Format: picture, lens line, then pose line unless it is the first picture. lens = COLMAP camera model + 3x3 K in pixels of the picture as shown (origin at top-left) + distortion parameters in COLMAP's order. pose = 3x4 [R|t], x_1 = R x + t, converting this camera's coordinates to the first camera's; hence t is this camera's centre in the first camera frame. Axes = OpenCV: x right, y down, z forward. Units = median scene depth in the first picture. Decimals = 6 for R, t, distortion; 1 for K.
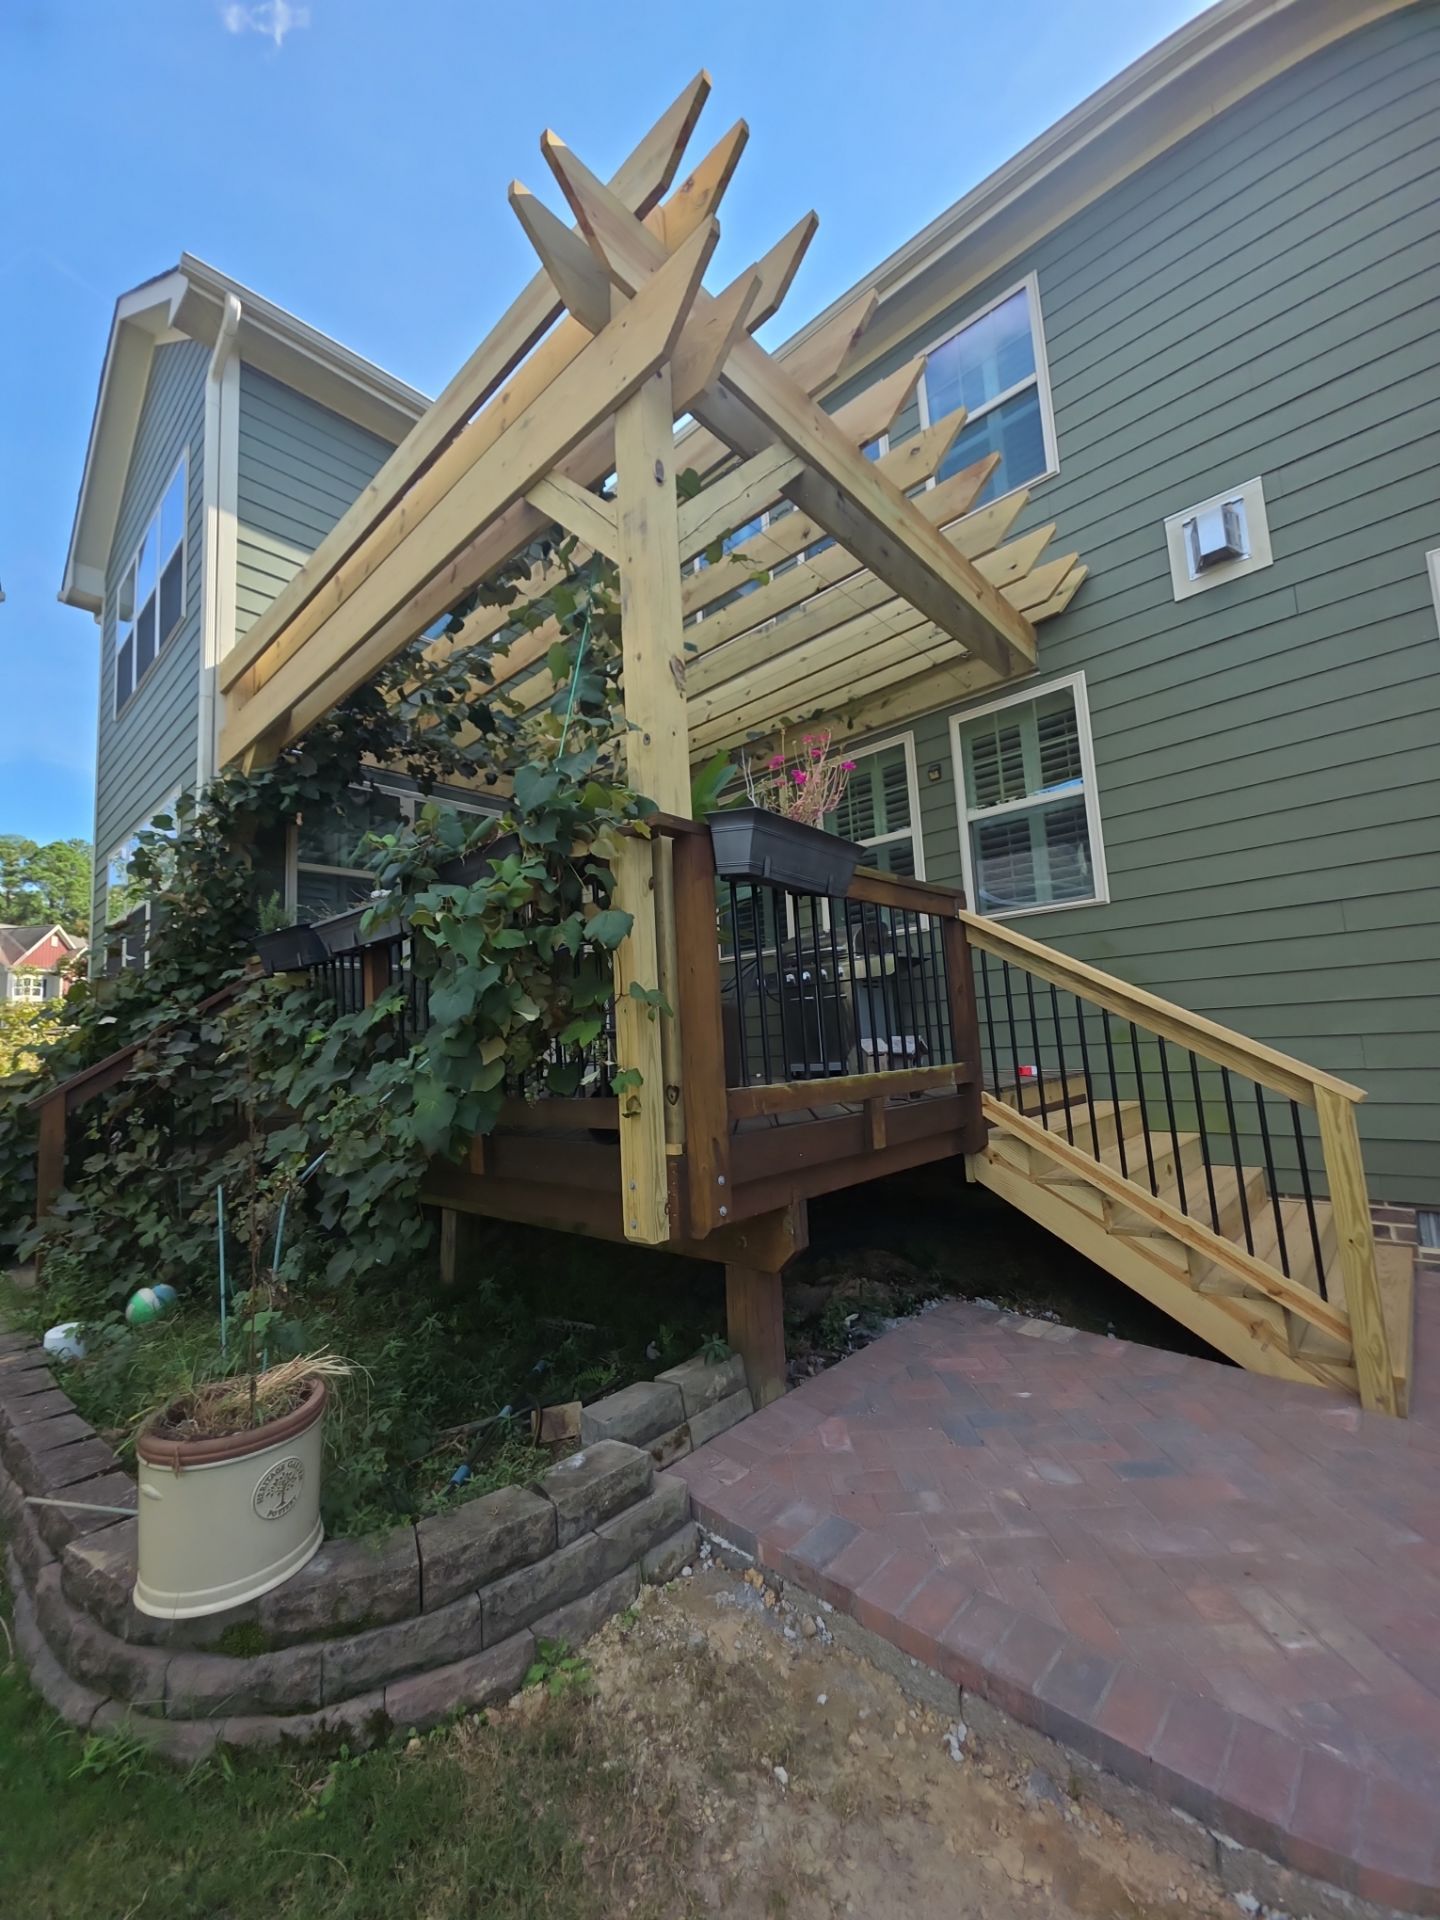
lens RADIAL K [[764.0, 0, 714.6], [0, 764.0, 961.2], [0, 0, 1]] dist [0.011520, -0.006201]
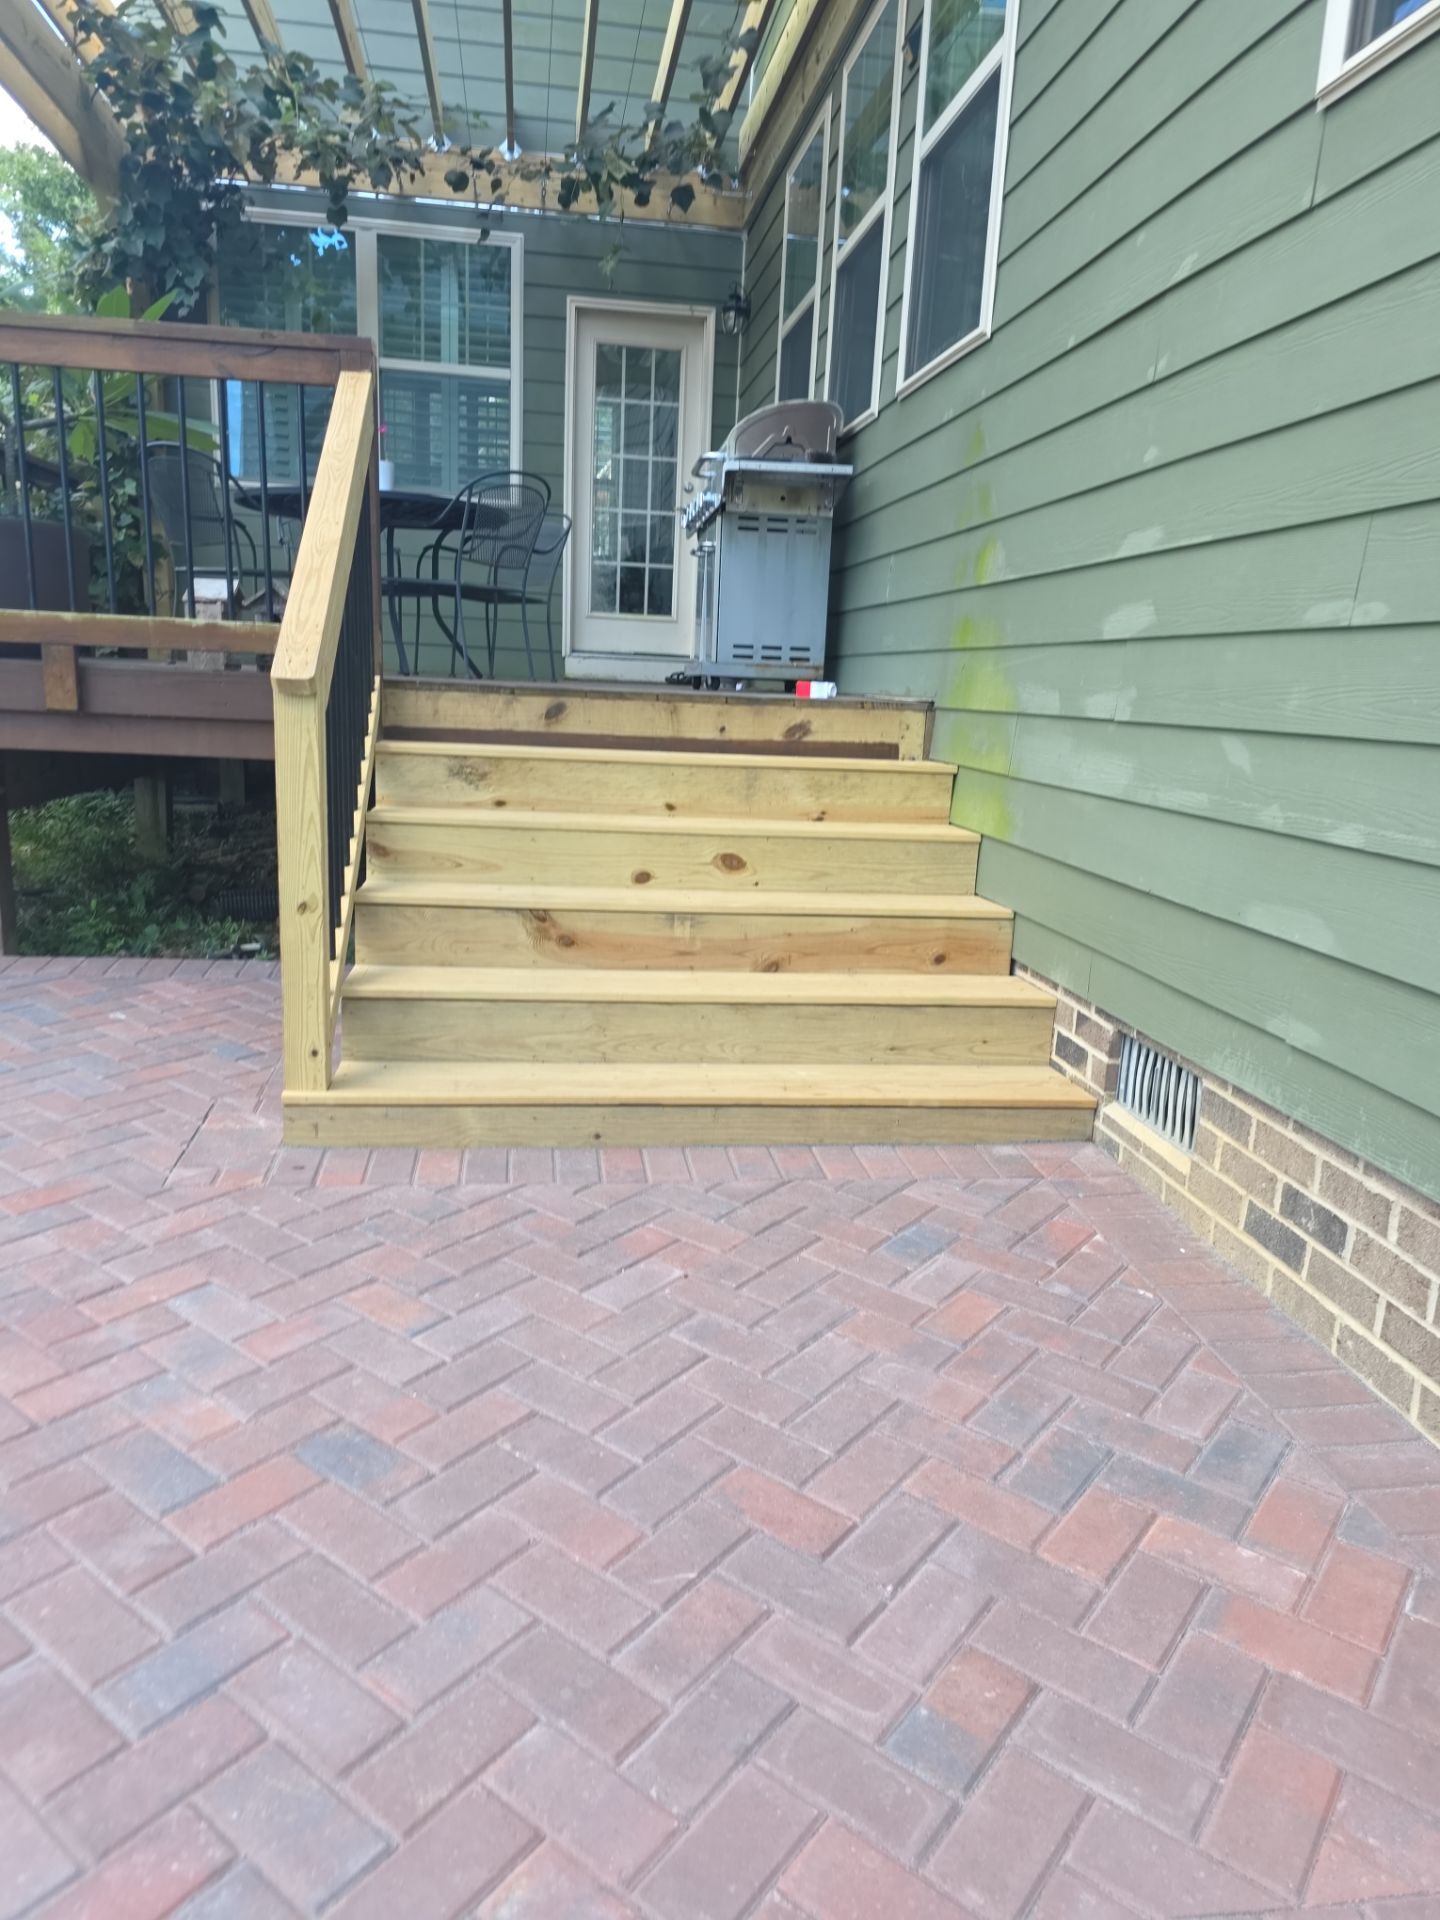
lens RADIAL K [[1293.4, 0, 707.0], [0, 1293.4, 980.7], [0, 0, 1]] dist [0.061033, -0.058546]
pose [[0.770729, 0.225487, -0.595931, 1.286131], [-0.010978, 0.939847, 0.341419, 0.029786], [0.637069, -0.256600, 0.726842, 0.293406]]
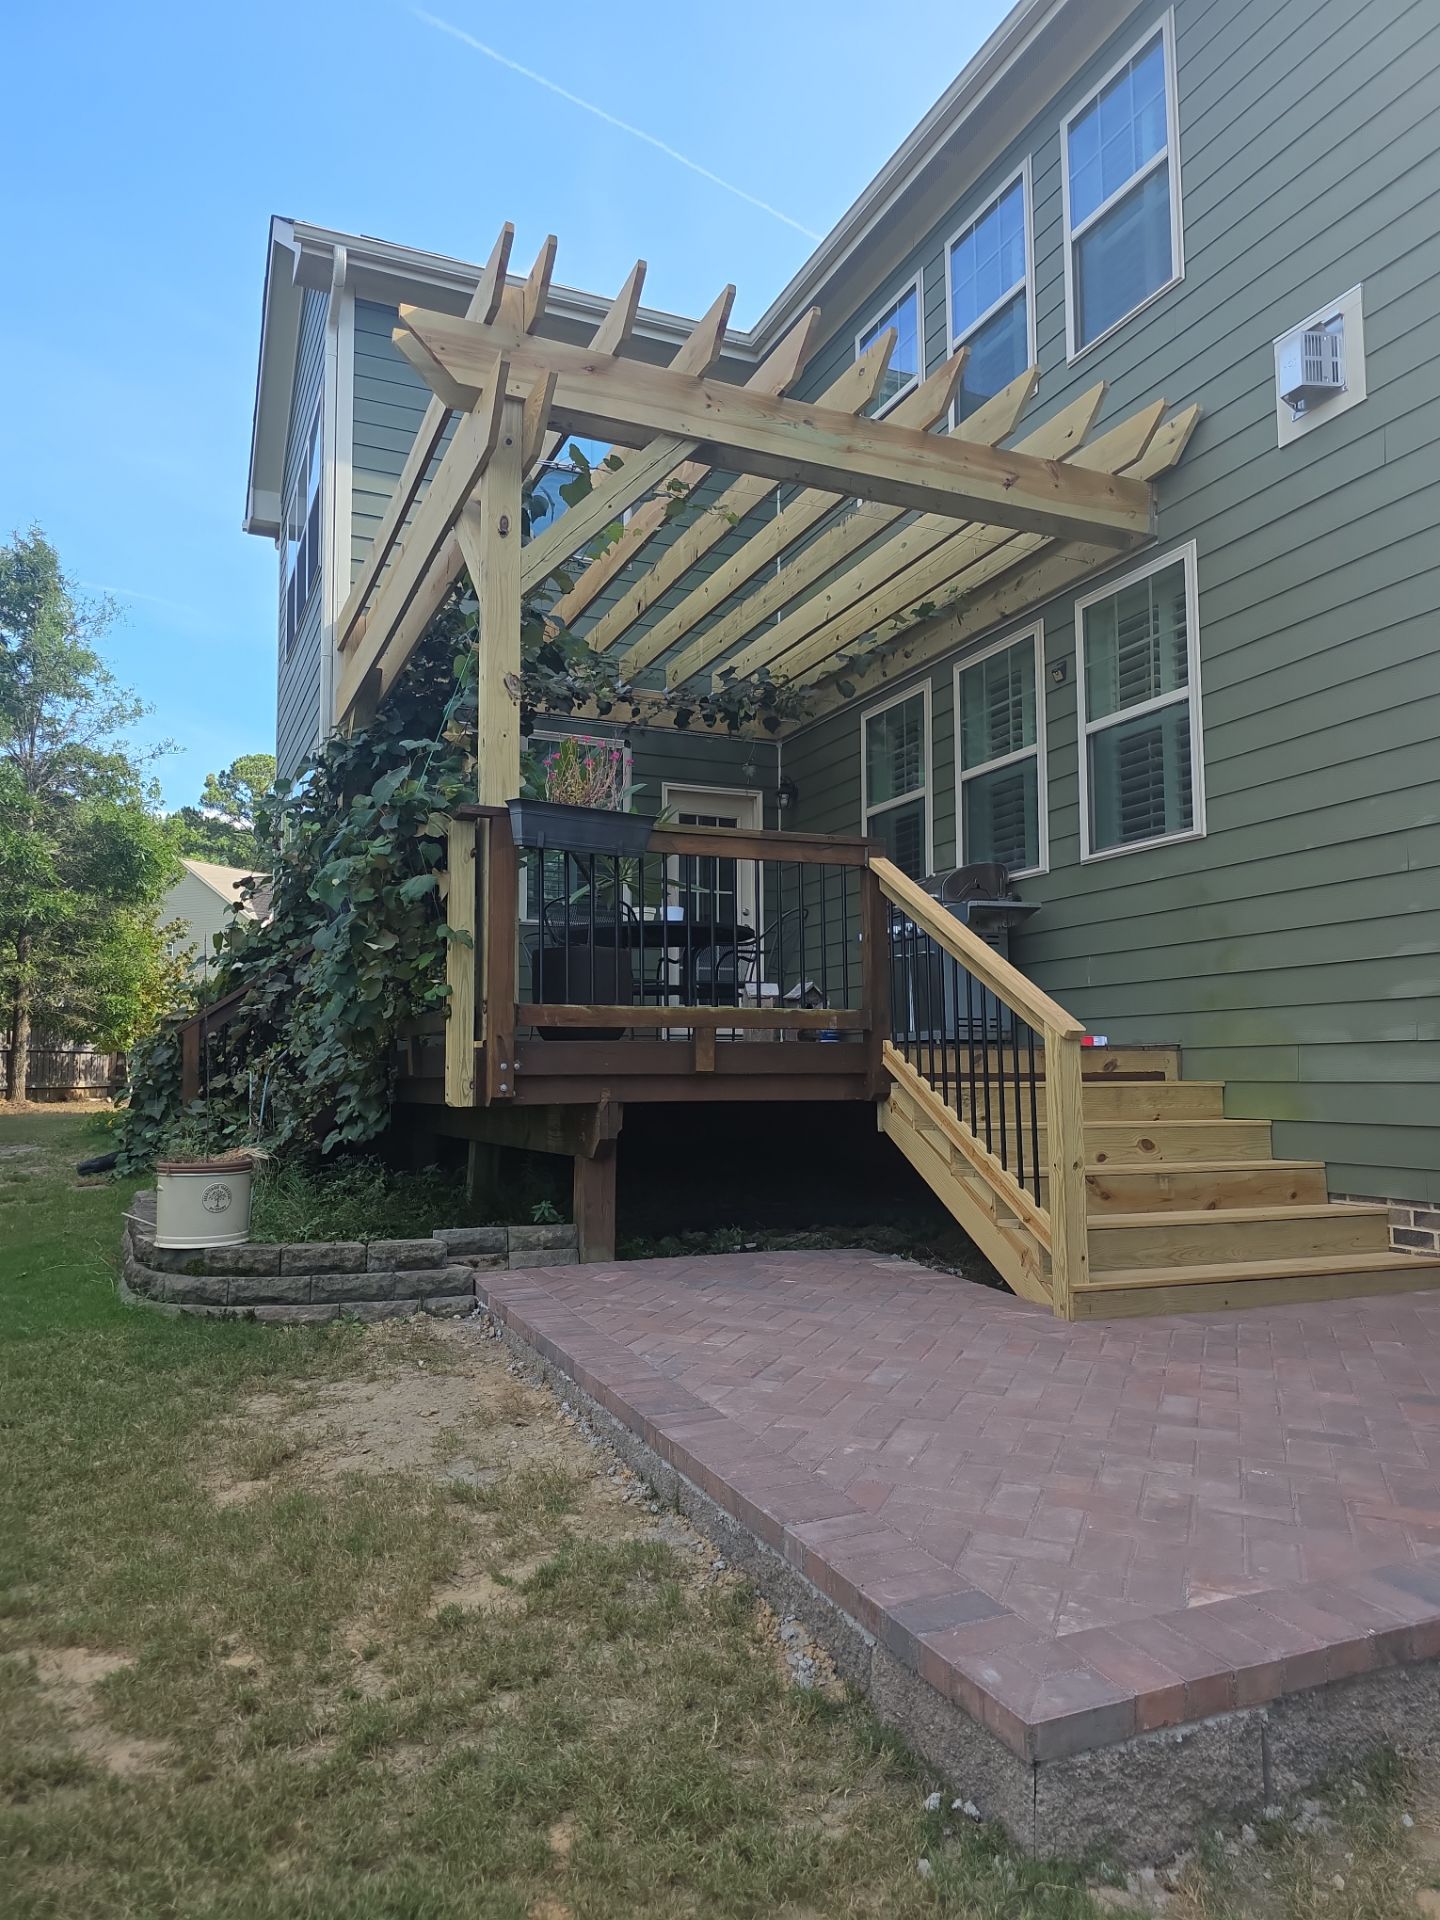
lens RADIAL K [[1293.4, 0, 714.5], [0, 1293.4, 957.6], [0, 0, 1]] dist [0.061033, -0.058546]
pose [[0.916372, 0.010097, -0.400200, 0.806181], [0.002721, 0.999502, 0.031448, 0.008760], [0.400318, -0.029907, 0.915888, -0.620951]]
